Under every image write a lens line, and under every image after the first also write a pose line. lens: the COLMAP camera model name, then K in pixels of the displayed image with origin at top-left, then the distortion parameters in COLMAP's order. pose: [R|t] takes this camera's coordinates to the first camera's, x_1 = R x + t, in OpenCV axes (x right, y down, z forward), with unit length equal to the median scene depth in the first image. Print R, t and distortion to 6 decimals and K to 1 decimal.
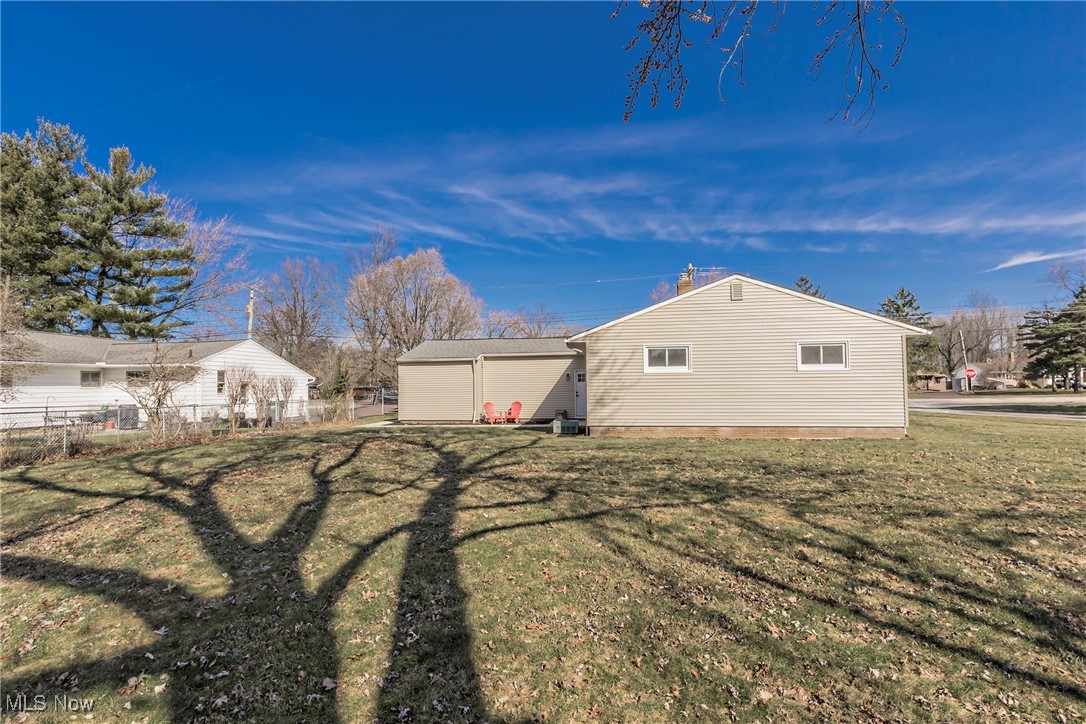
lens RADIAL K [[534.5, 0, 544.7], [0, 534.5, 390.2], [0, 0, 1]] dist [0.004255, 0.000790]
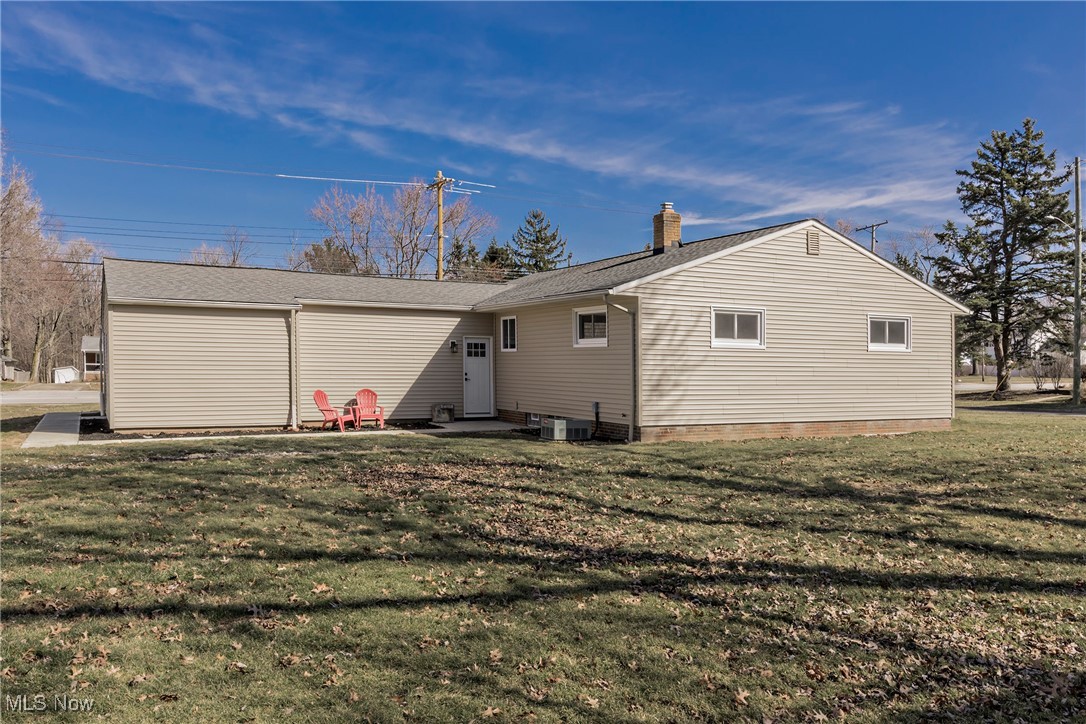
lens RADIAL K [[885.4, 0, 544.2], [0, 885.4, 412.4], [0, 0, 1]] dist [0.008275, 0.000646]
pose [[0.783552, -0.014229, 0.621163, -0.116632], [-0.013701, 0.999099, 0.040170, 0.001447], [-0.621175, -0.039986, 0.782651, 0.040783]]
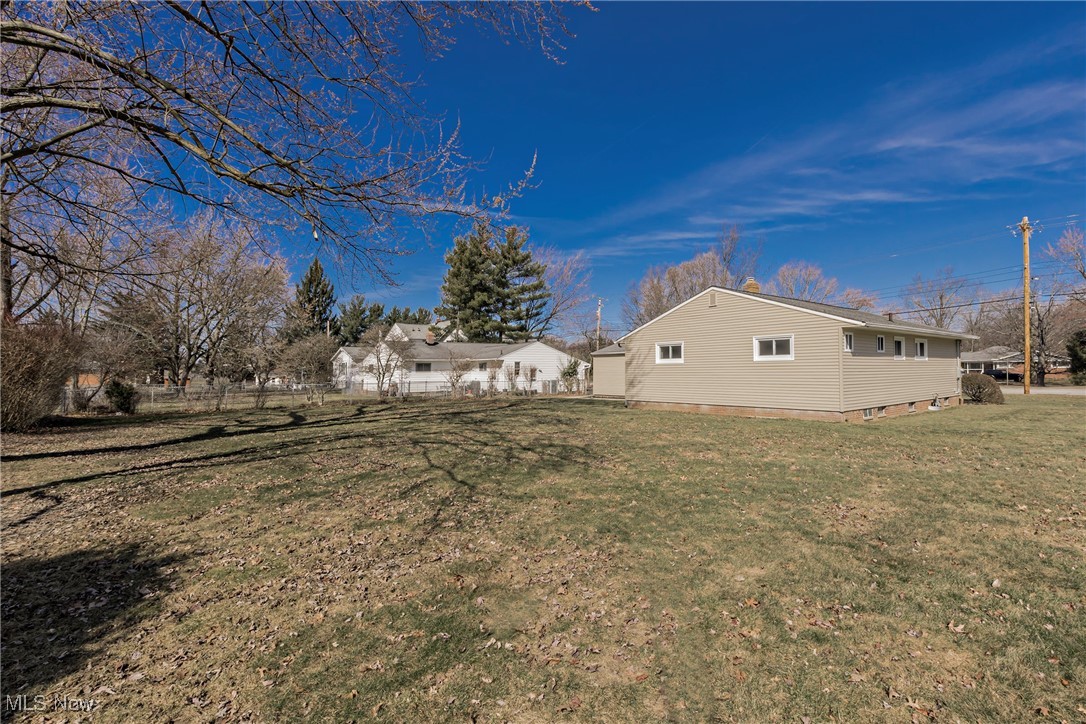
lens RADIAL K [[505.9, 0, 543.5], [0, 505.9, 375.4], [0, 0, 1]] dist [0.001181, 0.000511]
pose [[0.724221, 0.008158, -0.689520, 0.149603], [-0.003157, 0.999959, 0.008516, -0.002068], [0.689561, -0.003991, 0.724217, -0.025635]]
